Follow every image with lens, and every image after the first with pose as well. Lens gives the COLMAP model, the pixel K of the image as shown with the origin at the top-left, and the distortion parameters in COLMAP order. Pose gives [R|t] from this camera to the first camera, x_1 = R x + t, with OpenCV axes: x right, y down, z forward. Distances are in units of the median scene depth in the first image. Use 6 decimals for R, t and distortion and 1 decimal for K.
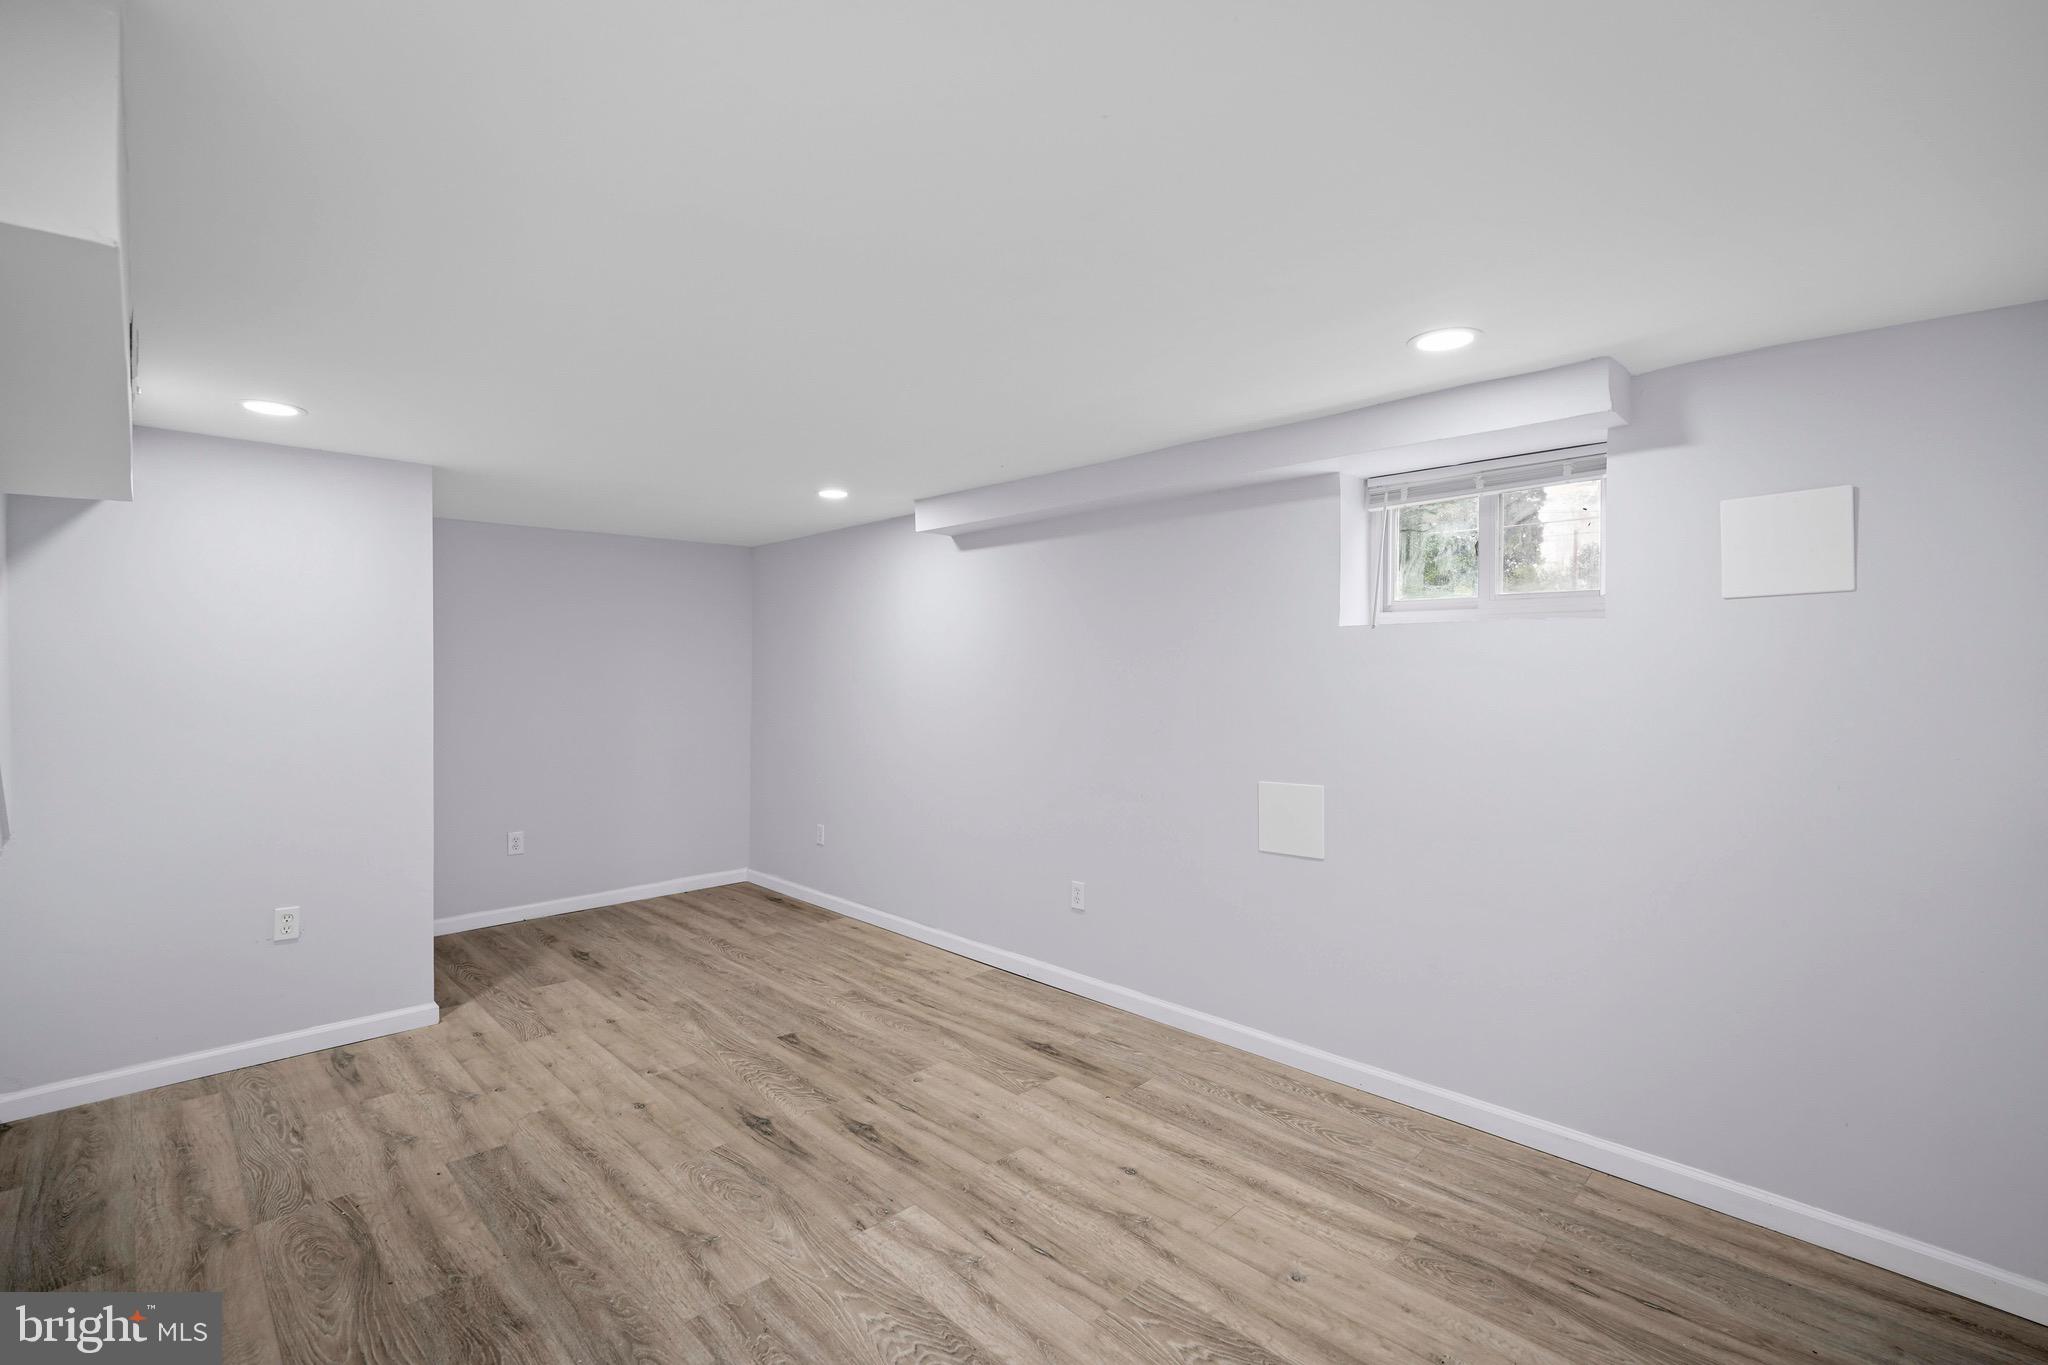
lens RADIAL K [[903.4, 0, 1022.0], [0, 903.4, 678.6], [0, 0, 1]] dist [-0.014652, 0.006909]
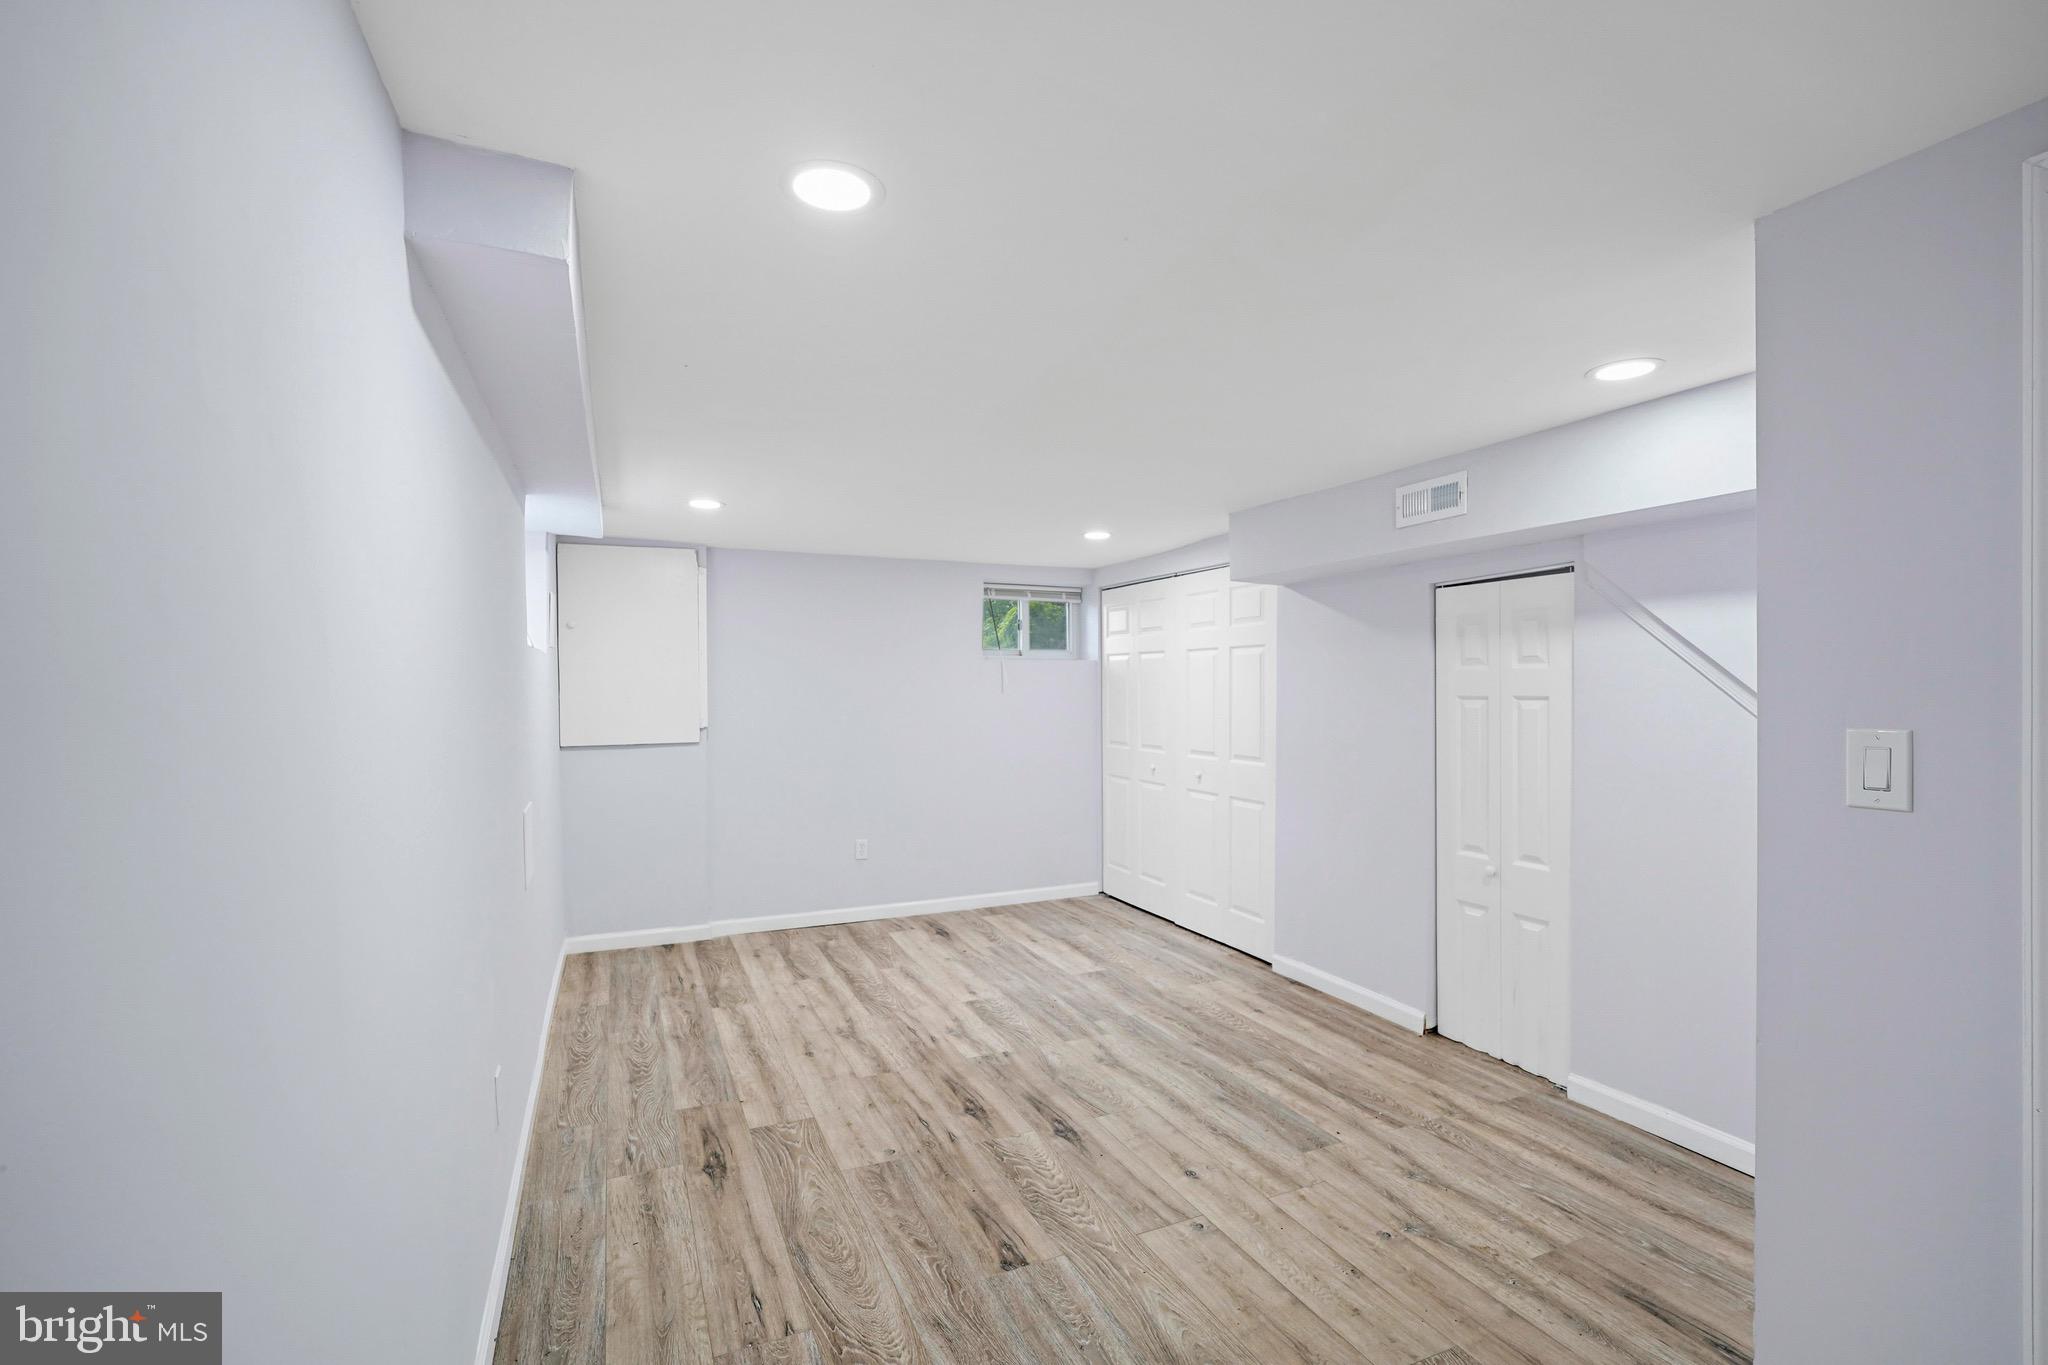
lens RADIAL K [[903.4, 0, 1026.8], [0, 903.4, 685.8], [0, 0, 1]] dist [-0.014652, 0.006909]
pose [[-0.936454, 0.001279, 0.350789, -0.621155], [0.003359, 0.999980, 0.005321, -0.017118], [-0.350775, 0.006161, -0.936439, 2.002700]]
